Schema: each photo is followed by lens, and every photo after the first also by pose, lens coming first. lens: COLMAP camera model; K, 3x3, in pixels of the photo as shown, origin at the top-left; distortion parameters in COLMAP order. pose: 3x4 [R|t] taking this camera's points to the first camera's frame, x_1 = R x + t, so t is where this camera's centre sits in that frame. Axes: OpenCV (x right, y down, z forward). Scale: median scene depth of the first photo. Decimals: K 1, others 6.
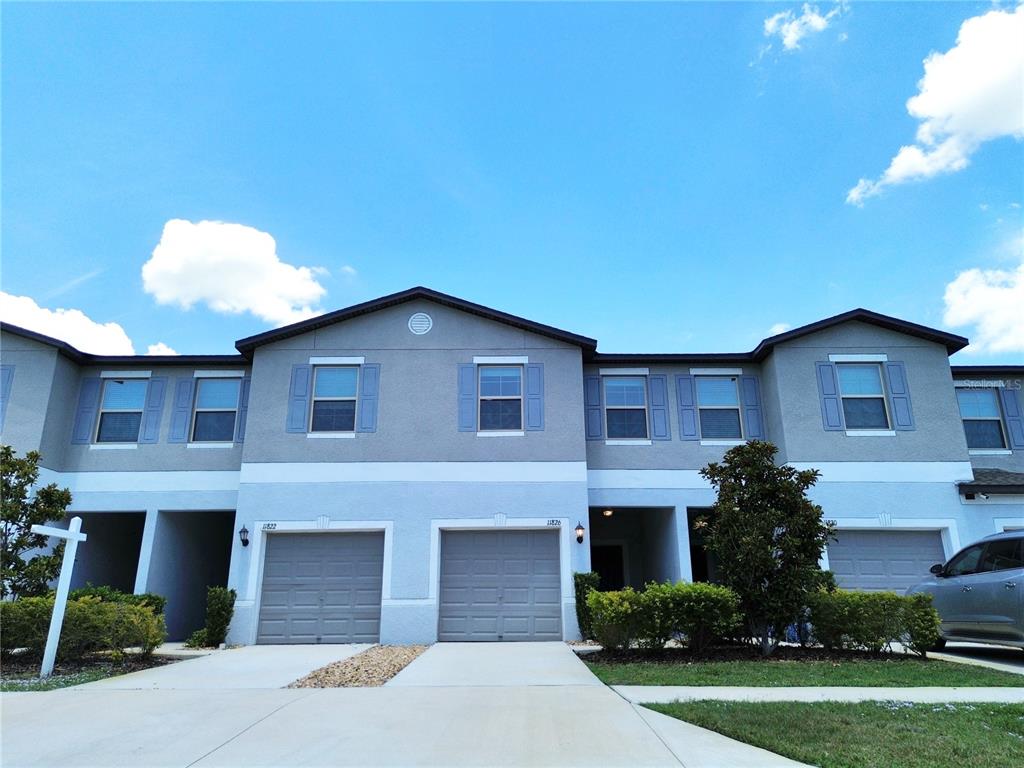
lens RADIAL K [[725.5, 0, 513.0], [0, 725.5, 376.7], [0, 0, 1]] dist [0.047922, -0.033727]
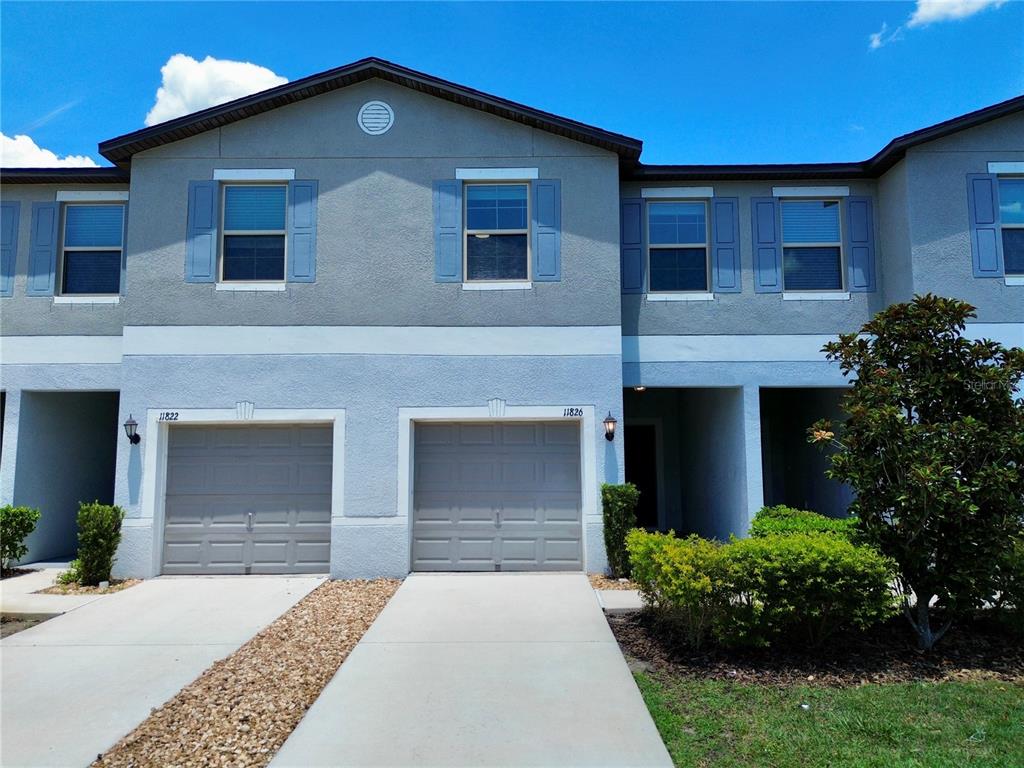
lens RADIAL K [[725.5, 0, 513.0], [0, 725.5, 386.8], [0, 0, 1]] dist [0.047922, -0.033727]
pose [[0.999964, 0.000372, -0.008474, 0.004202], [0.001503, 0.975470, 0.220129, 0.021852], [0.008348, -0.220134, 0.975434, 0.313044]]
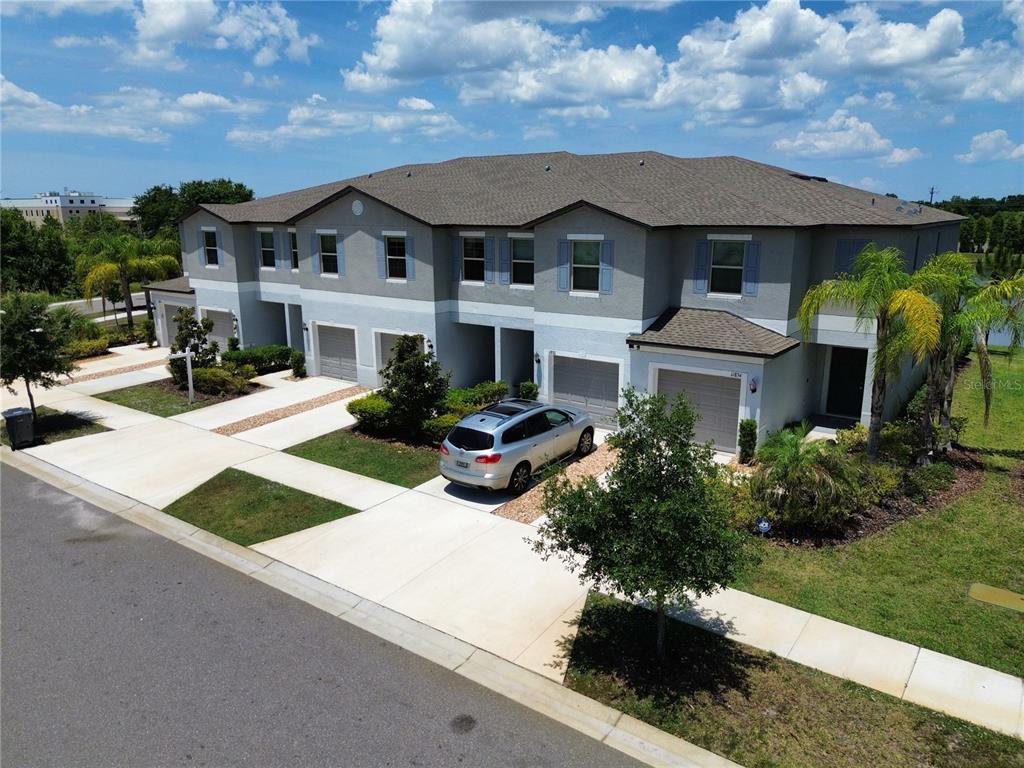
lens RADIAL K [[725.5, 0, 515.6], [0, 725.5, 389.0], [0, 0, 1]] dist [0.047922, -0.033727]
pose [[0.805786, 0.144243, -0.574372, 1.223879], [0.182911, 0.861844, 0.473042, -0.456892], [0.563252, -0.486230, 0.668078, -0.090785]]
